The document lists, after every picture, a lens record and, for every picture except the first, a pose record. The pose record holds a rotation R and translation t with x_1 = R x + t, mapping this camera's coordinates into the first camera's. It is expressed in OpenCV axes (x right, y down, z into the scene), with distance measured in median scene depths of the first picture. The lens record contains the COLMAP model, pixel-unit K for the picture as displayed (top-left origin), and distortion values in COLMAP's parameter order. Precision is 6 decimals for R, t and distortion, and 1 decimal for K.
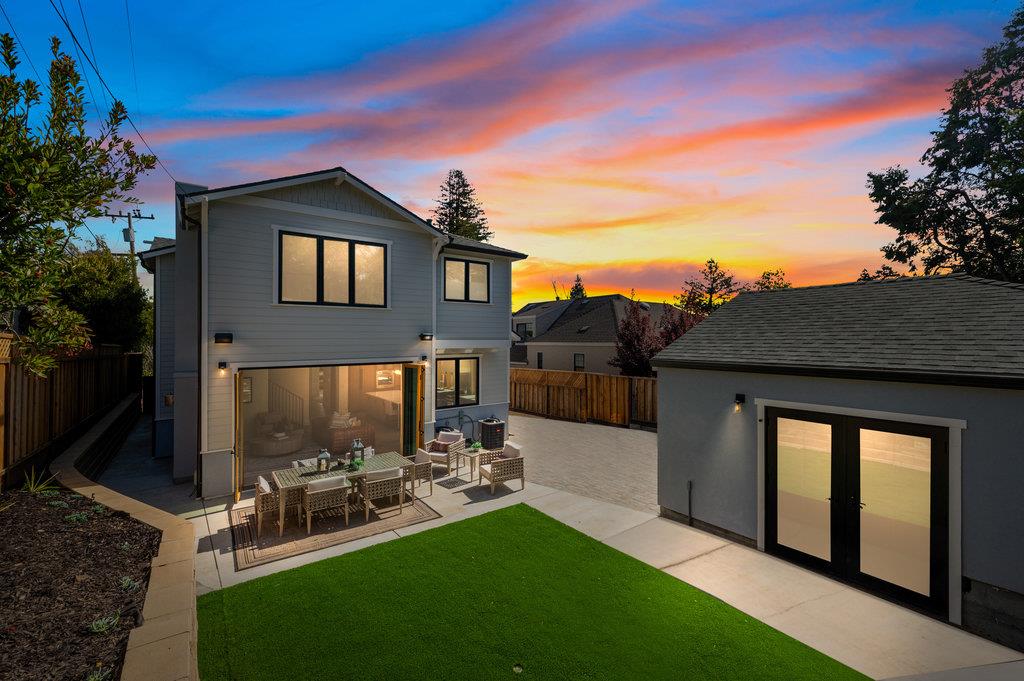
lens RADIAL K [[436.9, 0, 502.1], [0, 436.9, 346.5], [0, 0, 1]] dist [0.003285, -0.000407]
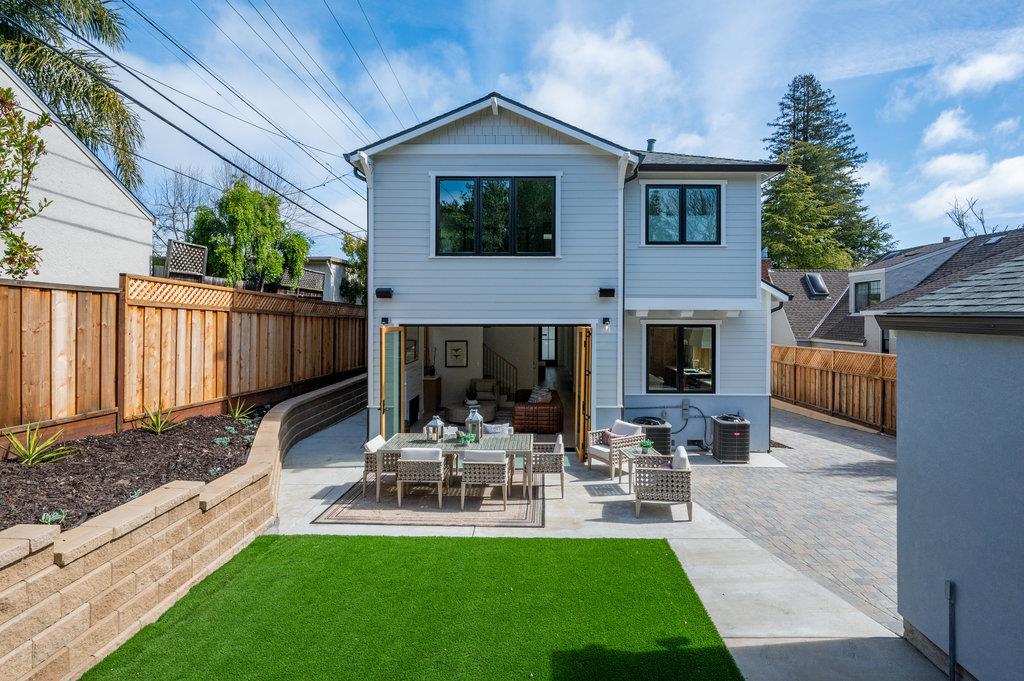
lens RADIAL K [[523.4, 0, 517.1], [0, 523.4, 321.2], [0, 0, 1]] dist [0.003271, -0.000019]
pose [[0.795582, 0.013752, -0.605690, 0.305307], [-0.017021, 0.999855, 0.000344, 0.036834], [0.605607, 0.010036, 0.795700, 0.229196]]
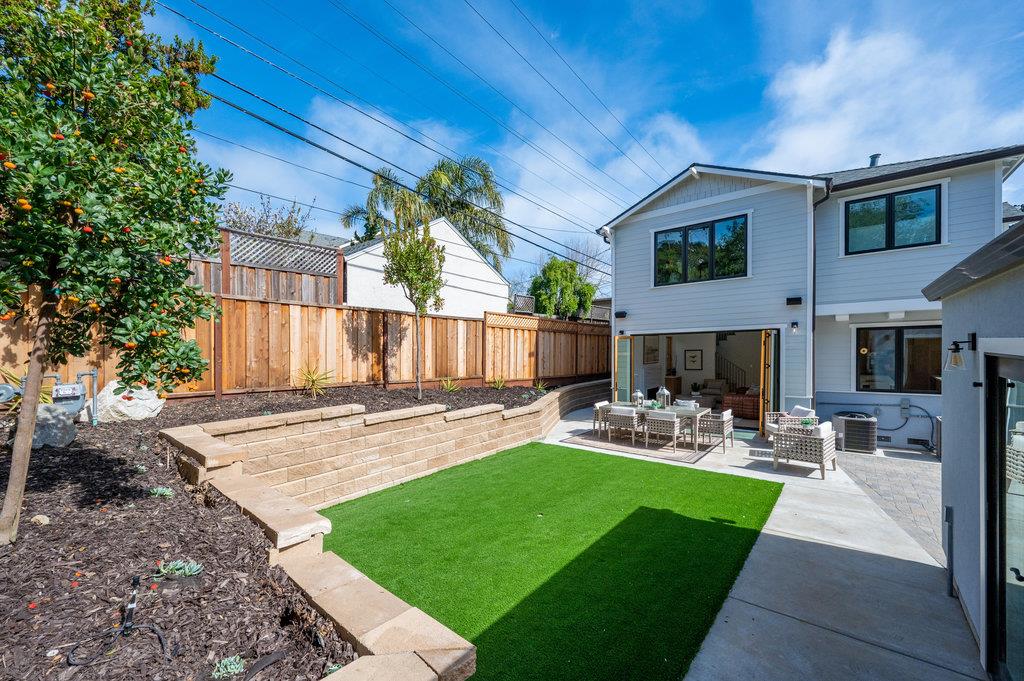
lens RADIAL K [[403.0, 0, 503.0], [0, 403.0, 345.8], [0, 0, 1]] dist [-0.000255, 0.000562]
pose [[0.213662, -0.003953, -0.976900, 0.618734], [-0.003094, 0.999984, -0.004723, 0.092845], [0.976903, 0.004032, 0.213646, 0.287303]]
